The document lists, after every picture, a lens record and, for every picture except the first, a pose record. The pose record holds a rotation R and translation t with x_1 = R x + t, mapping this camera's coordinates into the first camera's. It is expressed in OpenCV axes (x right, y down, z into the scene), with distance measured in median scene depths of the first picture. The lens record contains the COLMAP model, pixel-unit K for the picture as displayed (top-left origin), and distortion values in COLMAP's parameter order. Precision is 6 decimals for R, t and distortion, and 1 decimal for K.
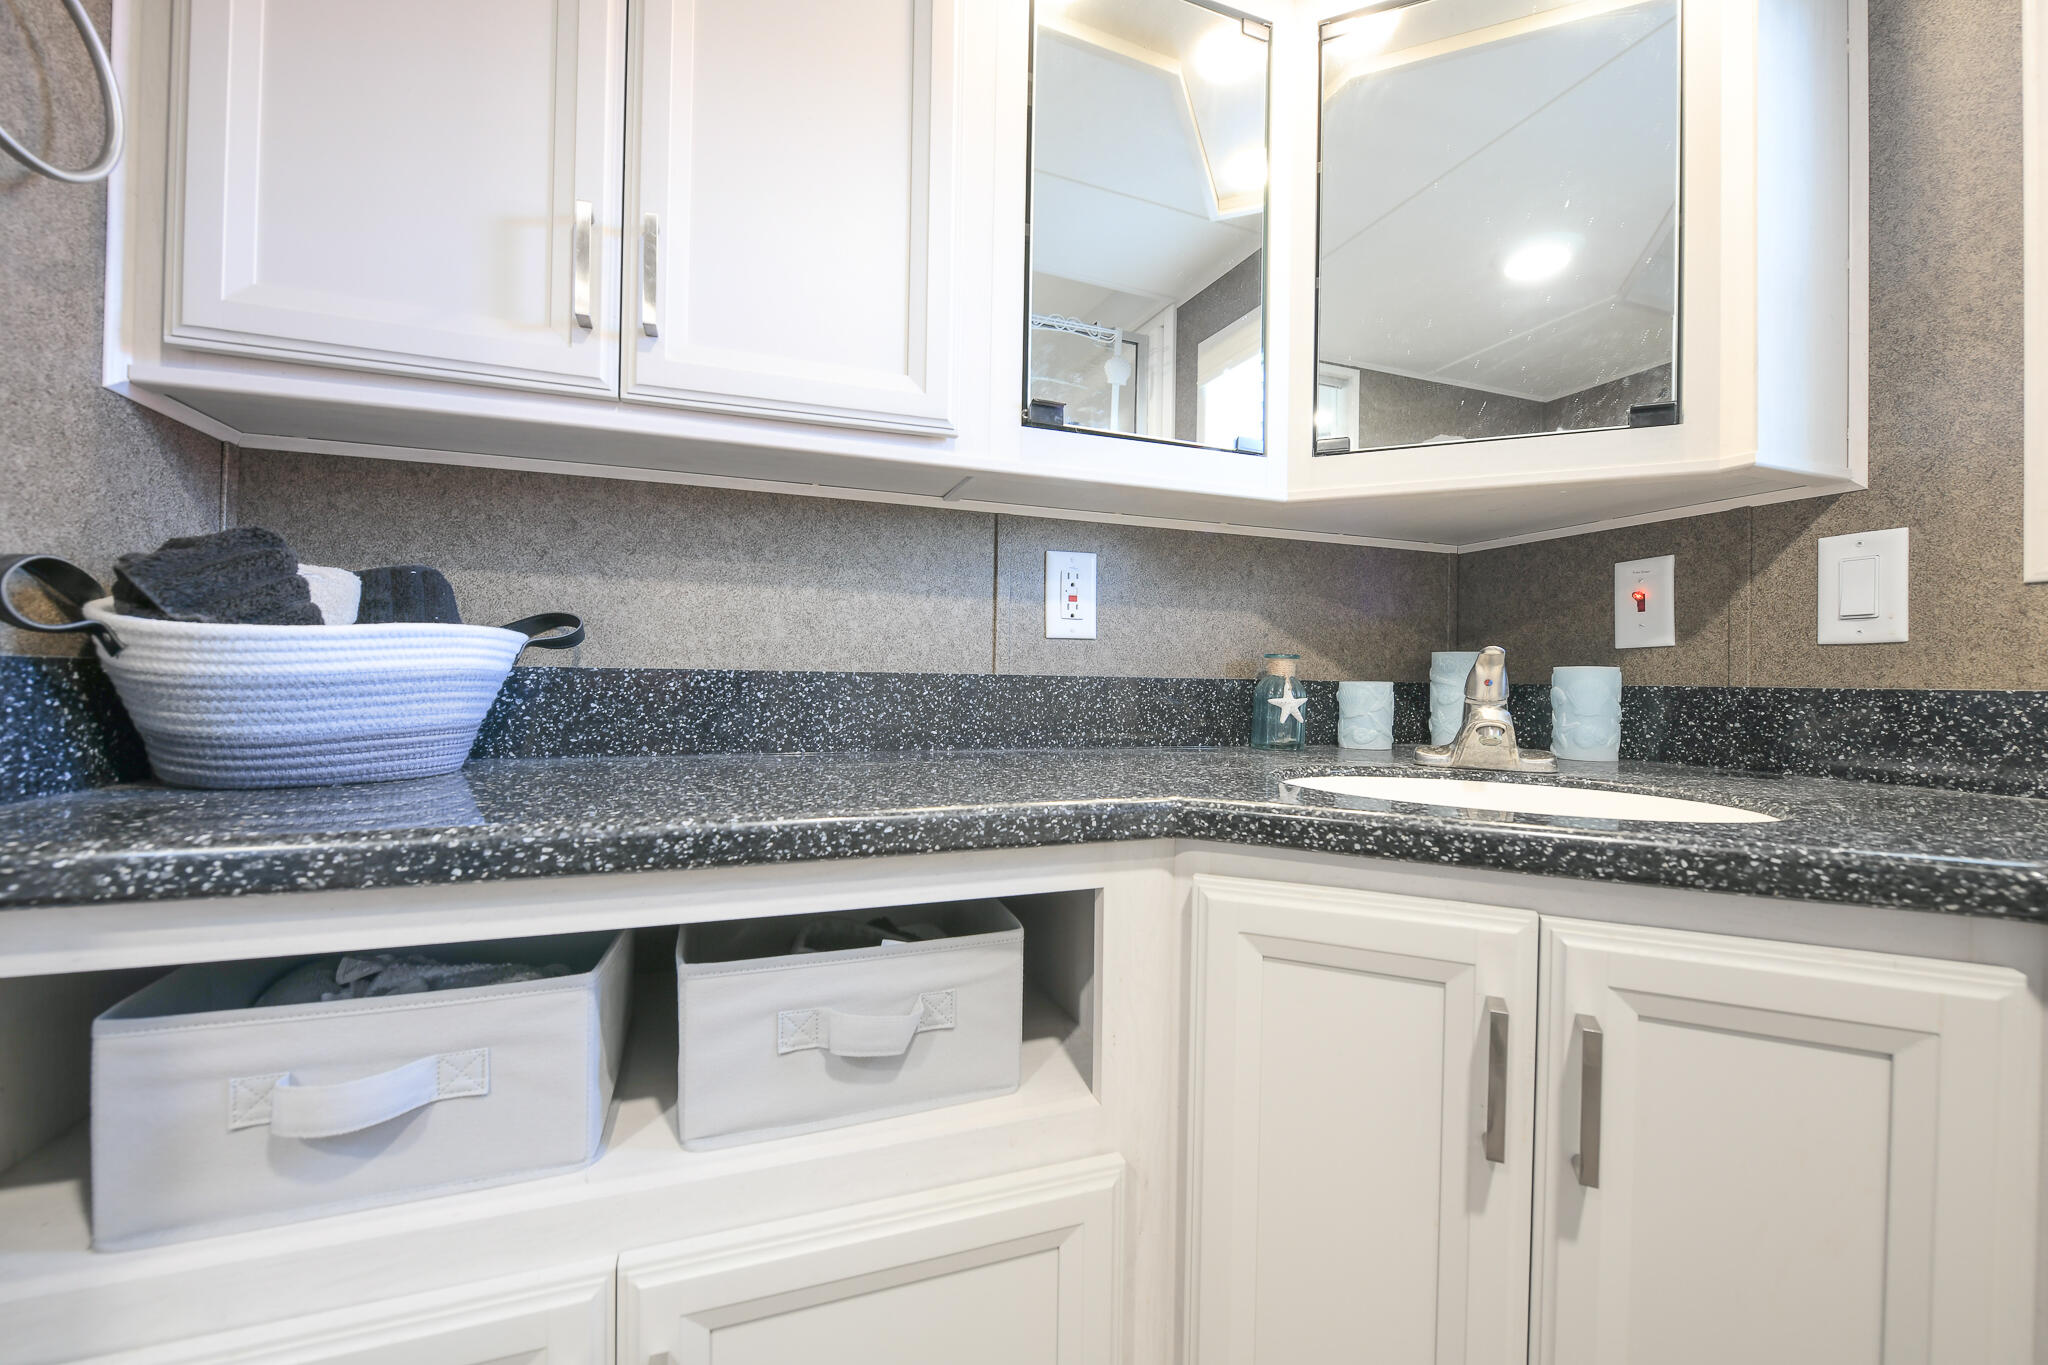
lens RADIAL K [[815.5, 0, 1017.8], [0, 815.5, 672.6], [0, 0, 1]] dist [-0.011468, 0.000636]
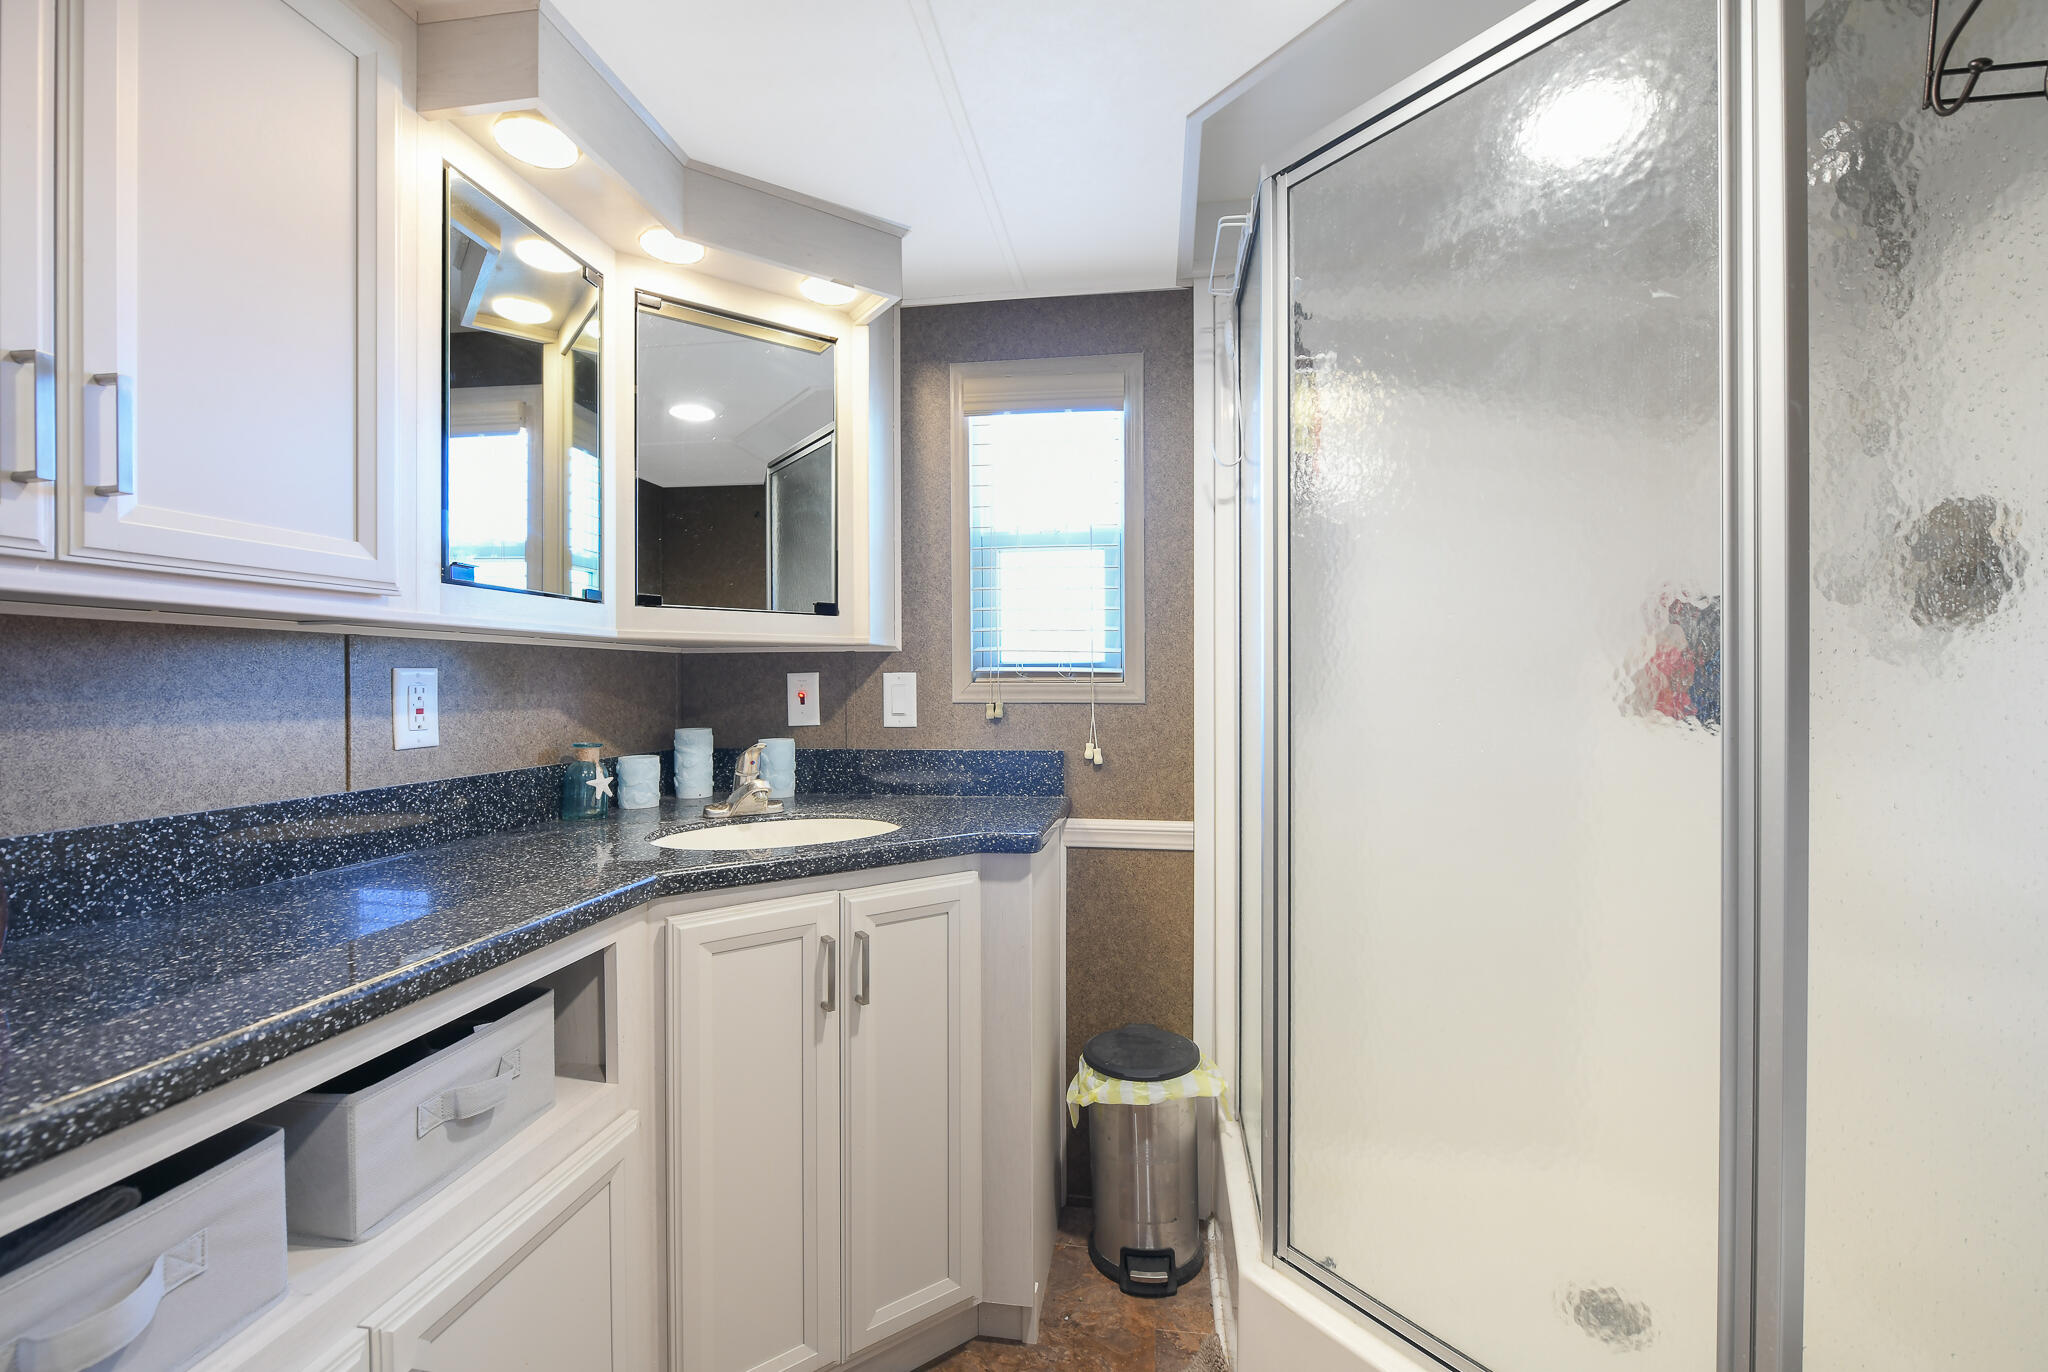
lens RADIAL K [[815.5, 0, 1026.7], [0, 815.5, 688.6], [0, 0, 1]] dist [-0.011468, 0.000636]
pose [[0.491879, -0.016983, 0.870498, -0.573659], [0.011965, 0.999847, 0.012745, -0.151140], [-0.870581, 0.004146, 0.492007, -0.286103]]
